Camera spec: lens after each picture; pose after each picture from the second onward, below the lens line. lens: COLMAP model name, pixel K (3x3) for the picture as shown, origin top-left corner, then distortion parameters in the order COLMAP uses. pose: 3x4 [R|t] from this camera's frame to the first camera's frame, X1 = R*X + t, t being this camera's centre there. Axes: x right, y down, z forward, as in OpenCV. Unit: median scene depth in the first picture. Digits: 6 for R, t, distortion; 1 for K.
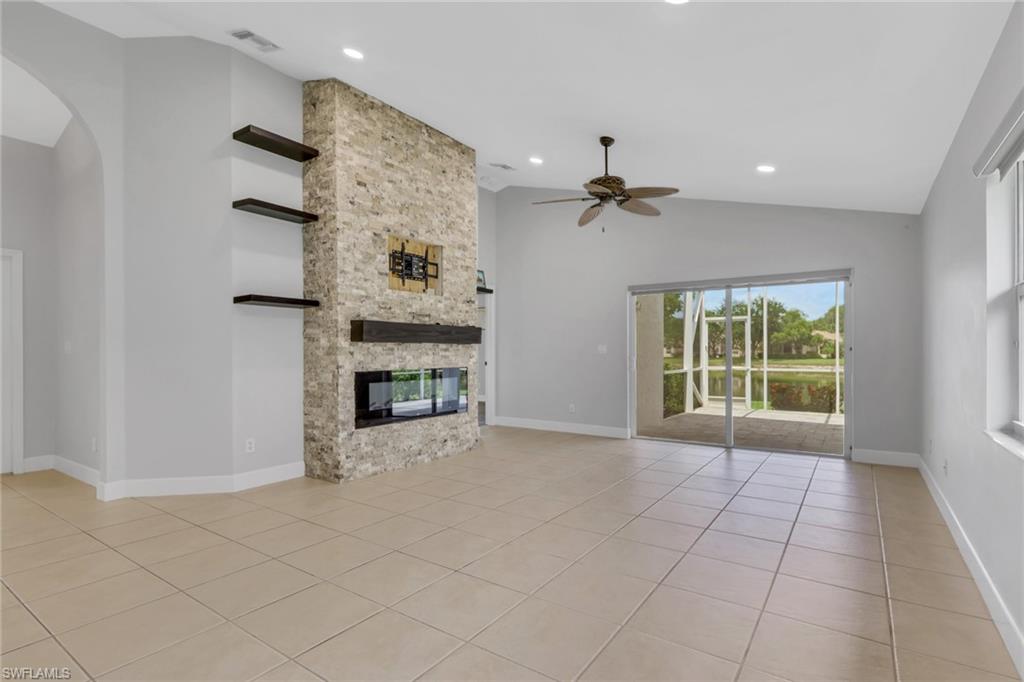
lens RADIAL K [[490.9, 0, 512.7], [0, 490.9, 347.3], [0, 0, 1]] dist [0.002295, 0.000304]
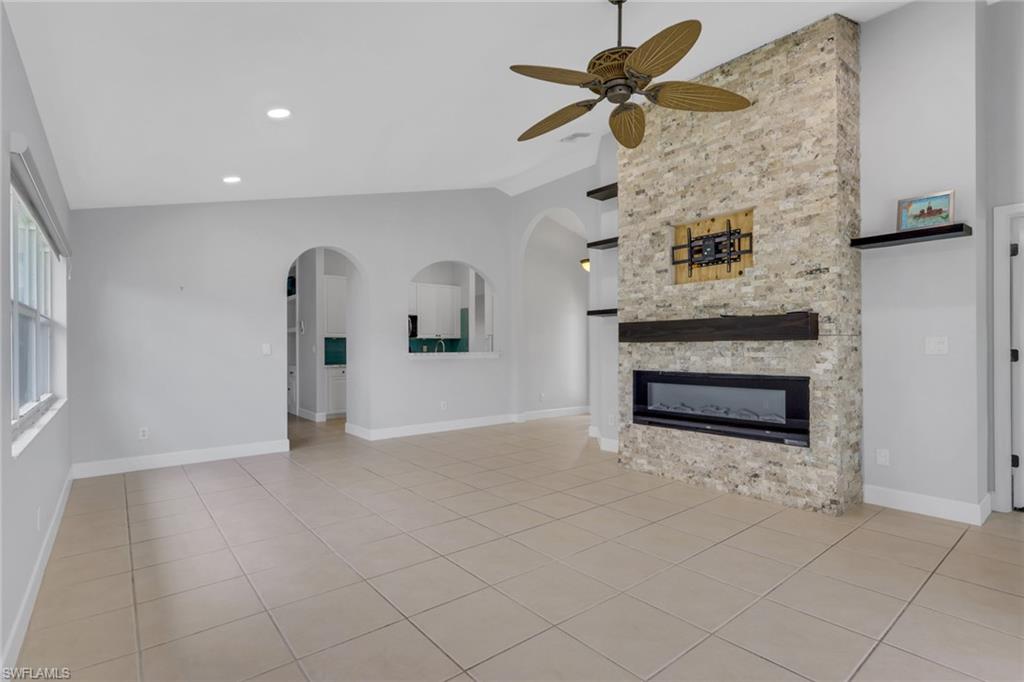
lens RADIAL K [[490.9, 0, 512.7], [0, 490.9, 345.2], [0, 0, 1]] dist [0.002295, 0.000304]
pose [[-0.264929, -0.004495, -0.964257, 0.726618], [0.012438, 0.999890, -0.008079, 0.000393], [0.964188, -0.014134, -0.264844, 0.944309]]
